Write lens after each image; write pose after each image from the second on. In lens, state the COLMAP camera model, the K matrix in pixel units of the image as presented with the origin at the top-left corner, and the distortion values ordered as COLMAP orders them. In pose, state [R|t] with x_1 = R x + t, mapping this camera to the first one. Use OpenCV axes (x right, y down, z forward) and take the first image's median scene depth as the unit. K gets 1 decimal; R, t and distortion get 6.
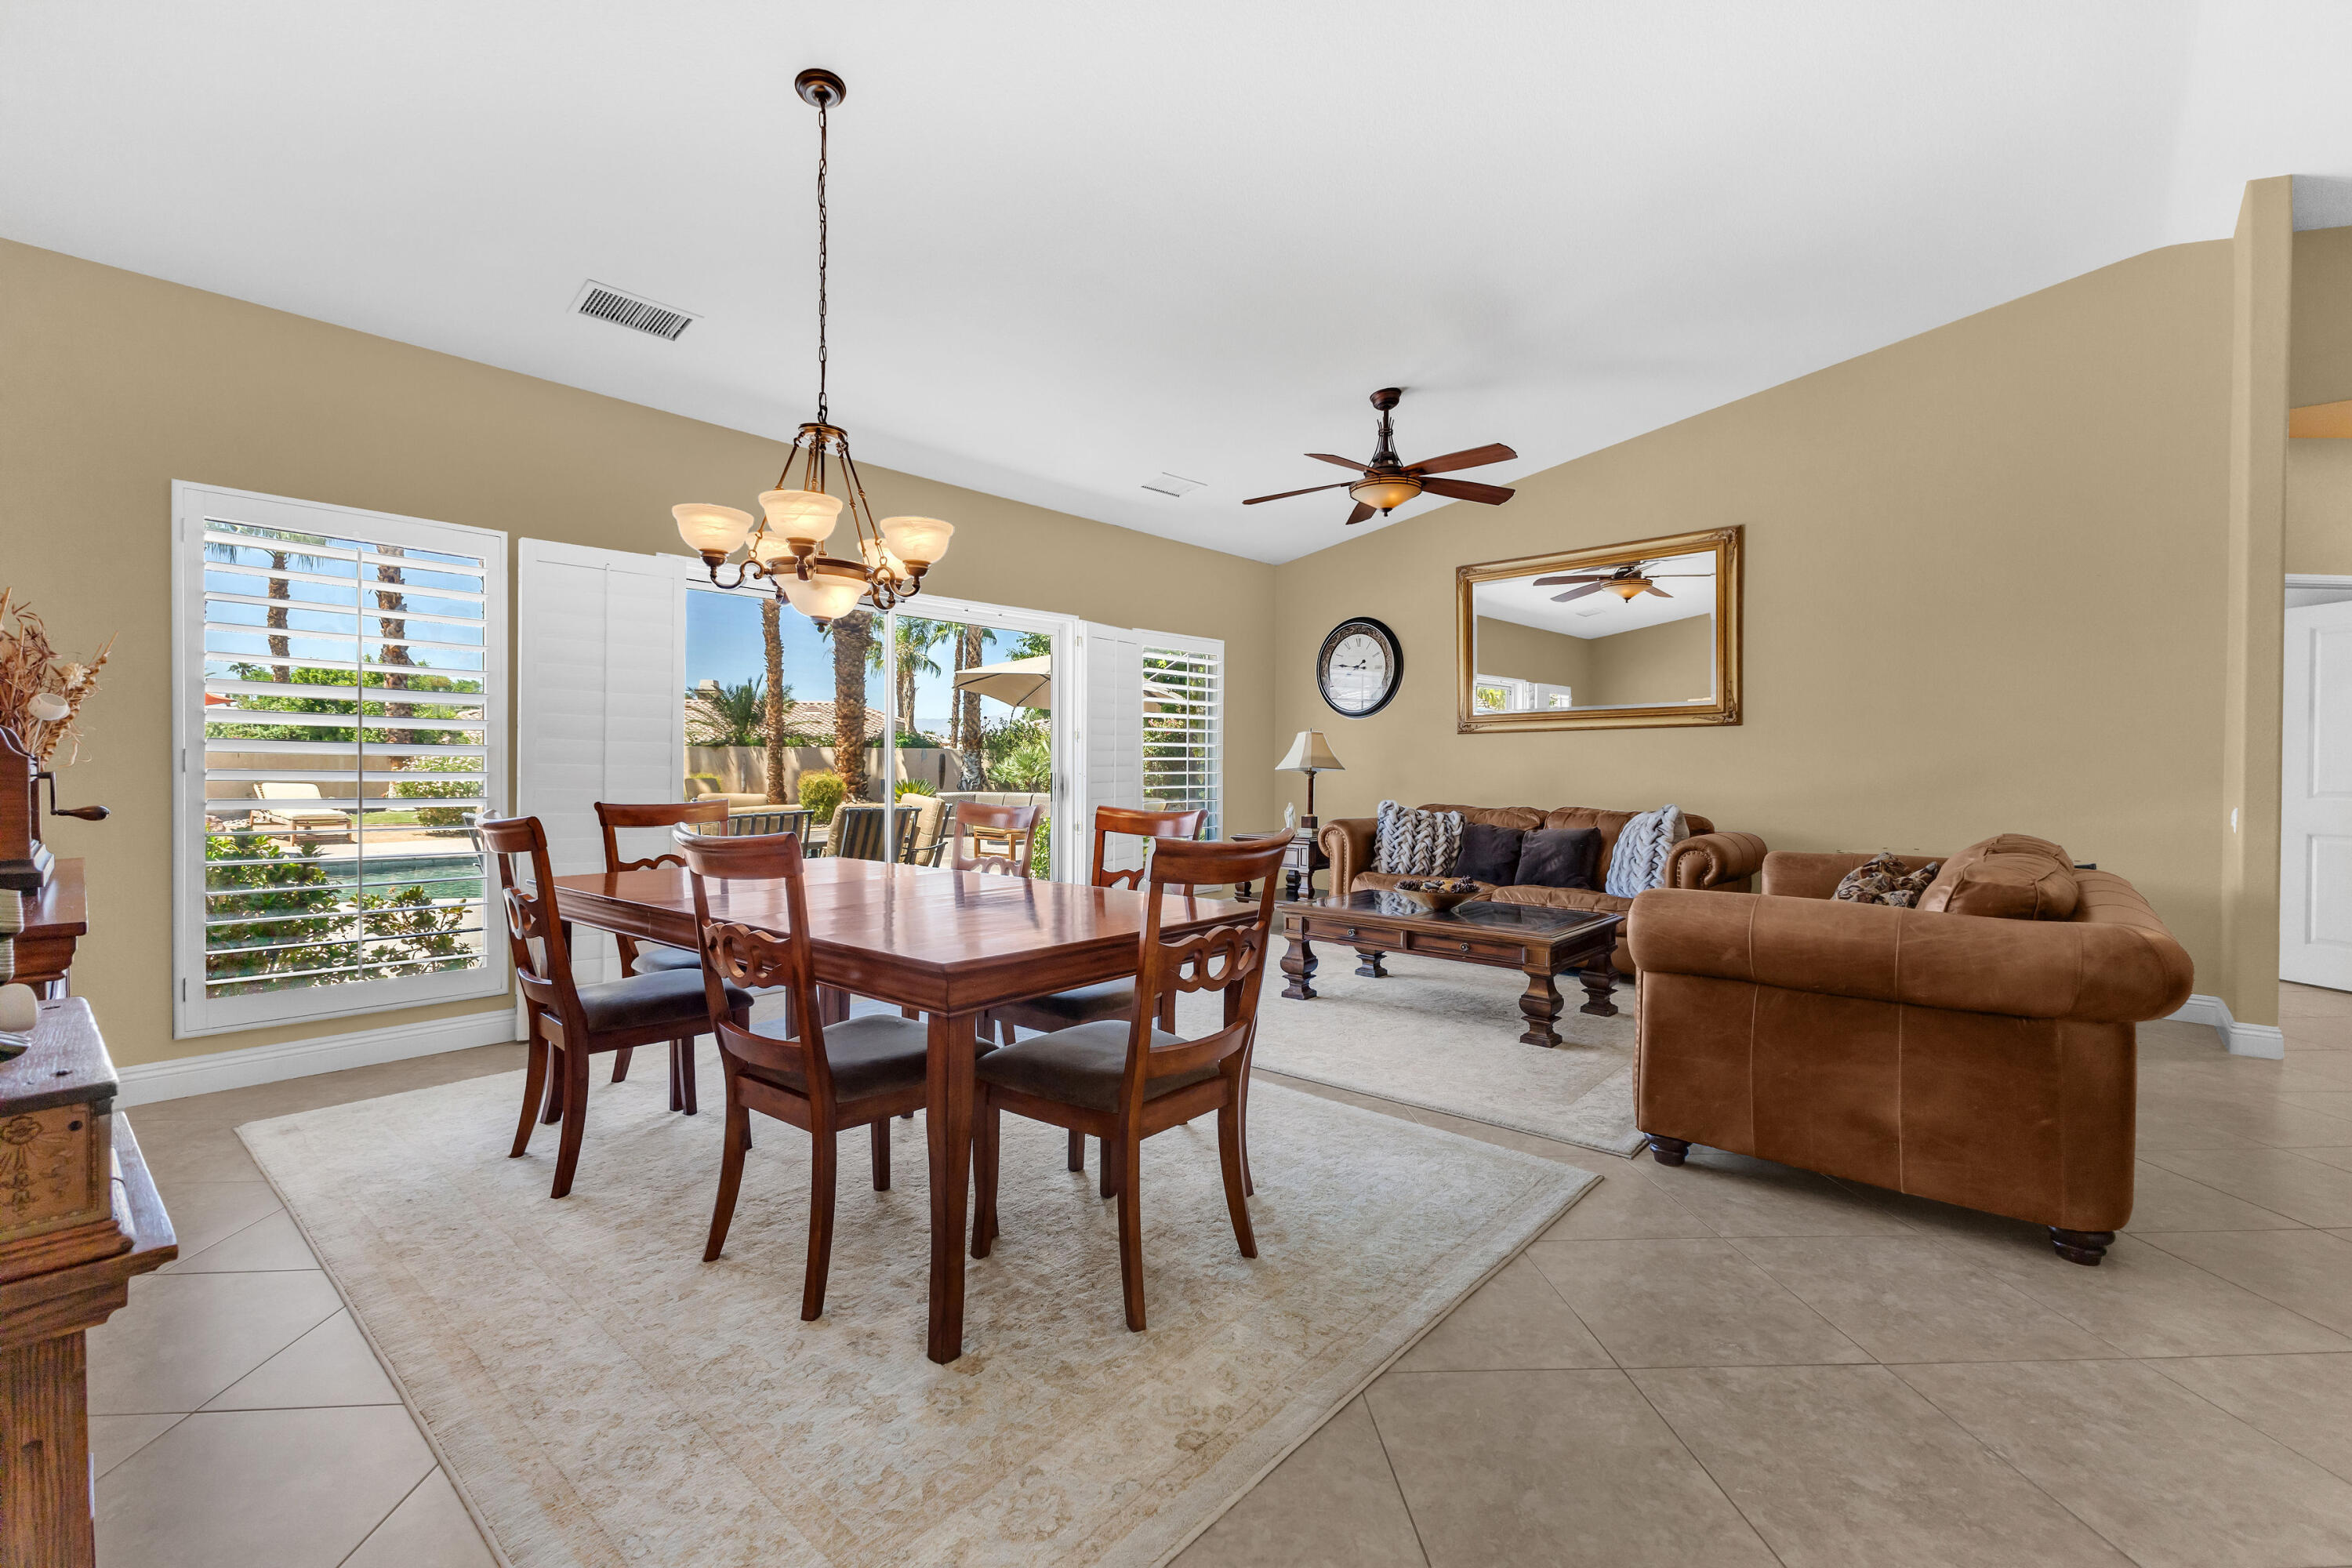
lens RADIAL K [[1012.7, 0, 1169.0], [0, 1012.7, 773.4], [0, 0, 1]] dist [0.004442, -0.000529]
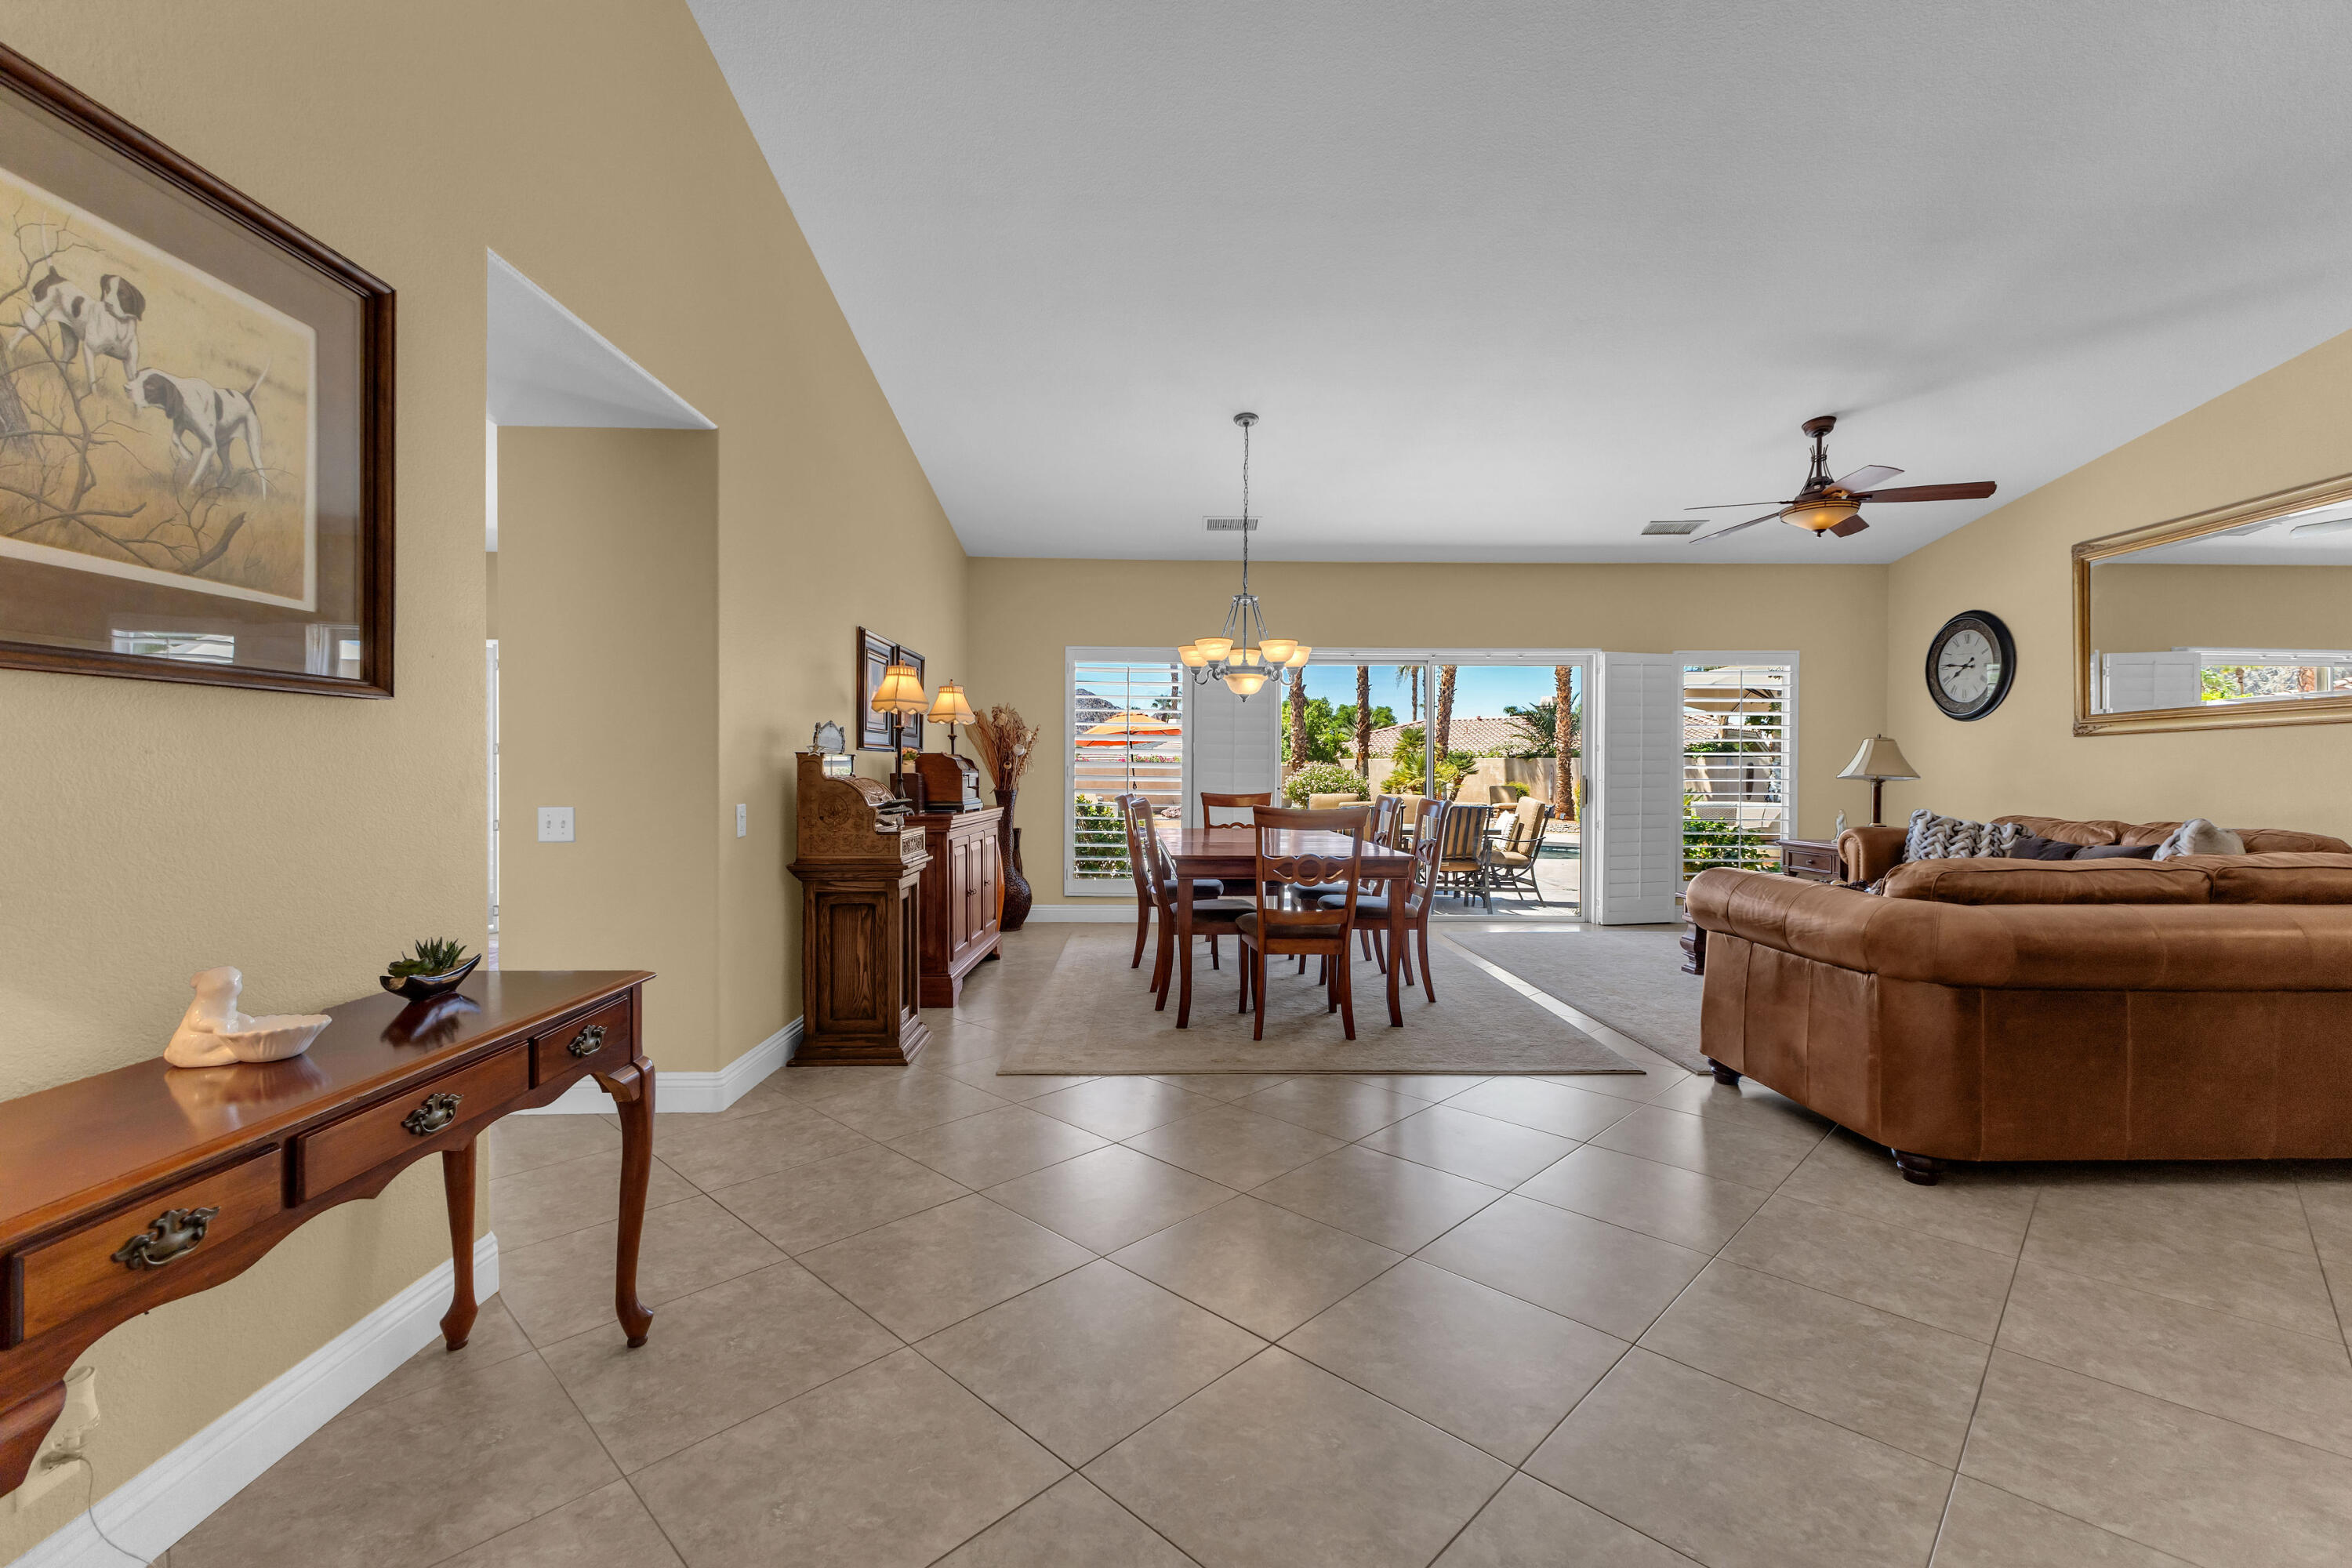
lens RADIAL K [[1009.7, 0, 1174.9], [0, 1009.7, 778.1], [0, 0, 1]] dist [0.007589, -0.002976]
pose [[0.672328, 0.002190, -0.740250, 0.545940], [-0.005844, 0.999980, -0.002350, 0.004246], [0.740230, 0.005906, 0.672328, -0.210573]]
